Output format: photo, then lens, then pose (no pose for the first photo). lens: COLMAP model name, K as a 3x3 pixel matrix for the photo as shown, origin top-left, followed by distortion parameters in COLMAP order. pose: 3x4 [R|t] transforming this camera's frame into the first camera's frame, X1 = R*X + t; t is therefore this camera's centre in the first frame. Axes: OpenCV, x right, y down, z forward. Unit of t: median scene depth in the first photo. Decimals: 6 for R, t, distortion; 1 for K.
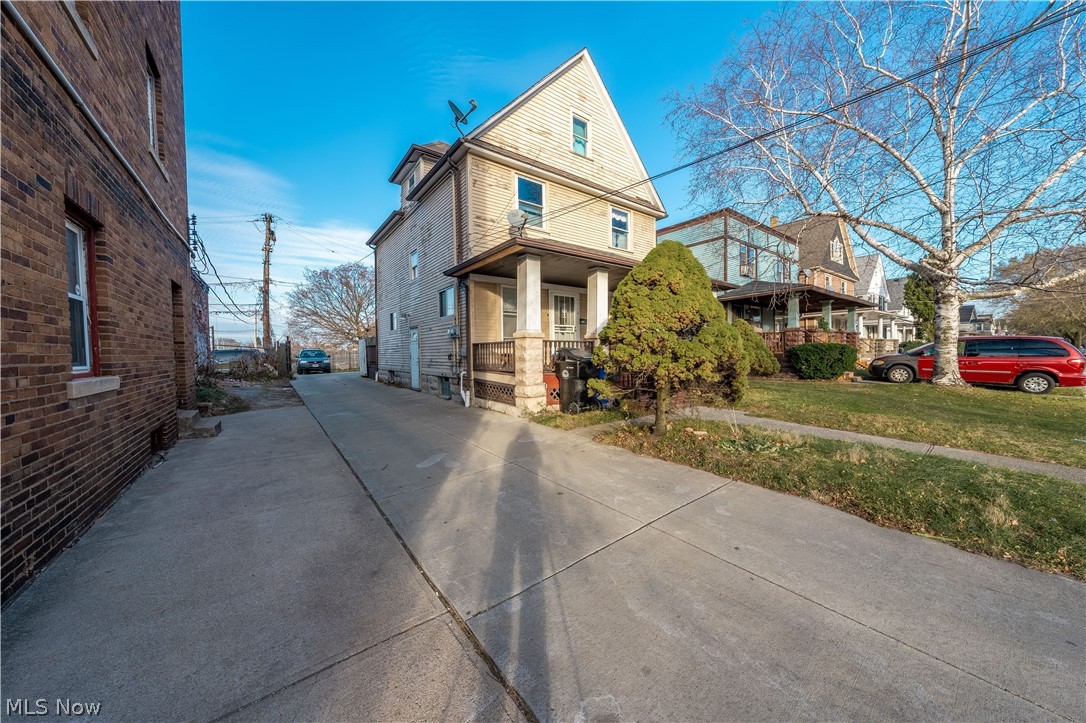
lens RADIAL K [[369.0, 0, 541.9], [0, 369.0, 359.8], [0, 0, 1]] dist [-0.002064, -0.000127]
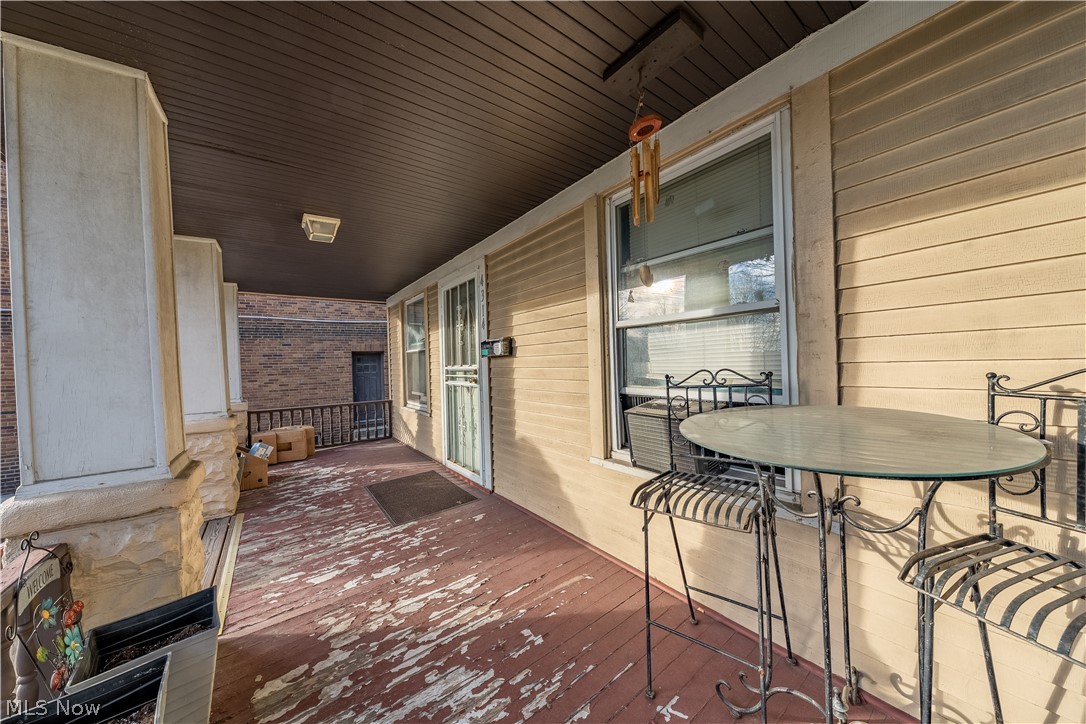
lens RADIAL K [[369.0, 0, 541.9], [0, 369.0, 360.3], [0, 0, 1]] dist [-0.002064, -0.000127]
pose [[-0.008511, 0.004789, -0.999952, 0.413550], [0.009788, 0.999941, 0.004706, -0.099780], [0.999916, -0.009747, -0.008557, 1.081416]]
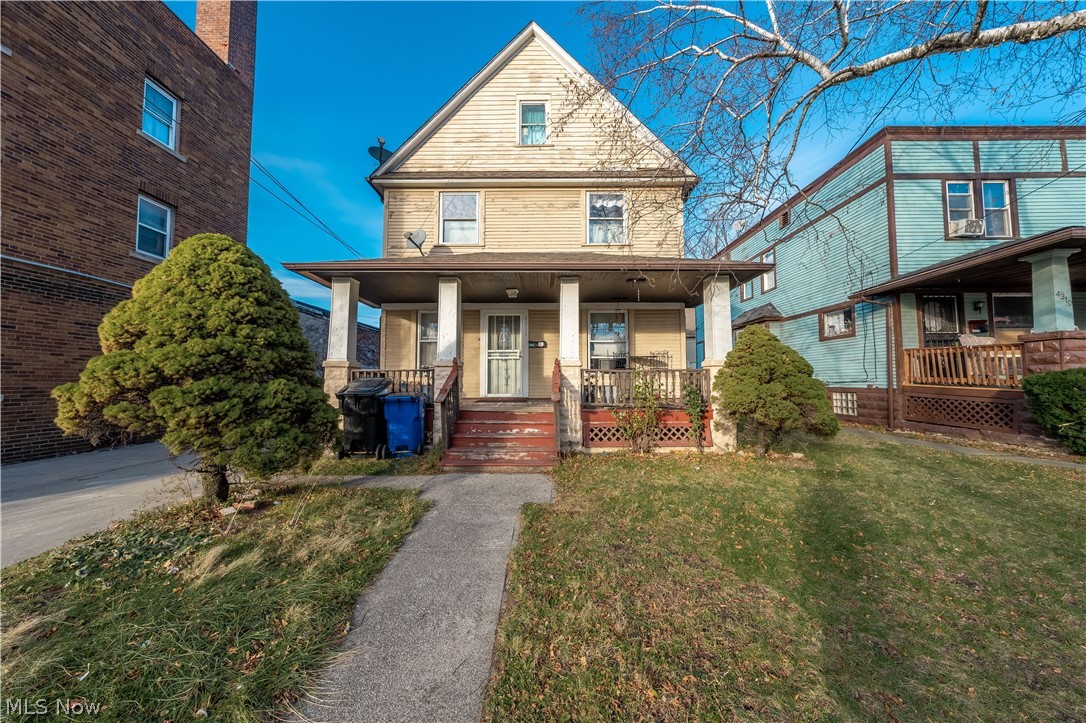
lens RADIAL K [[367.7, 0, 543.0], [0, 367.7, 361.5], [0, 0, 1]] dist [-0.000577, -0.000055]
pose [[0.794815, -0.025915, -0.606298, 0.627394], [-0.019752, 0.997454, -0.068529, -0.013787], [0.606530, 0.066443, 0.792280, 0.401686]]
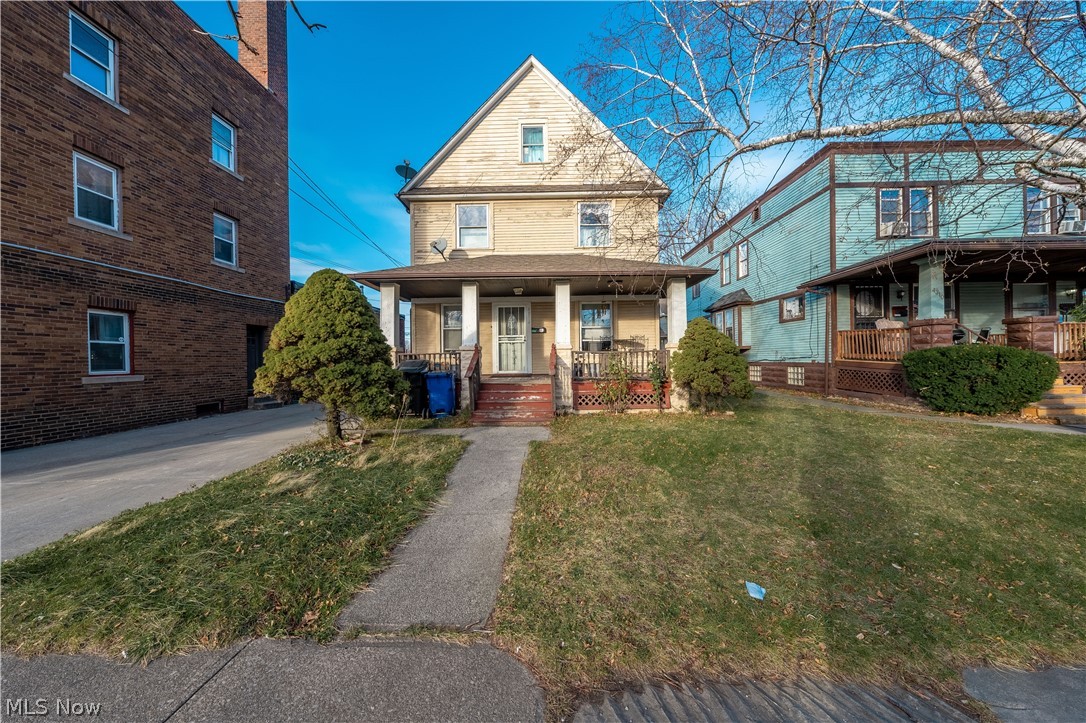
lens RADIAL K [[369.0, 0, 541.9], [0, 369.0, 359.8], [0, 0, 1]] dist [-0.002064, -0.000127]
pose [[0.788692, -0.000371, -0.614788, 0.750758], [-0.008506, 0.999898, -0.011516, -0.015652], [0.614729, 0.014312, 0.788608, 0.249424]]
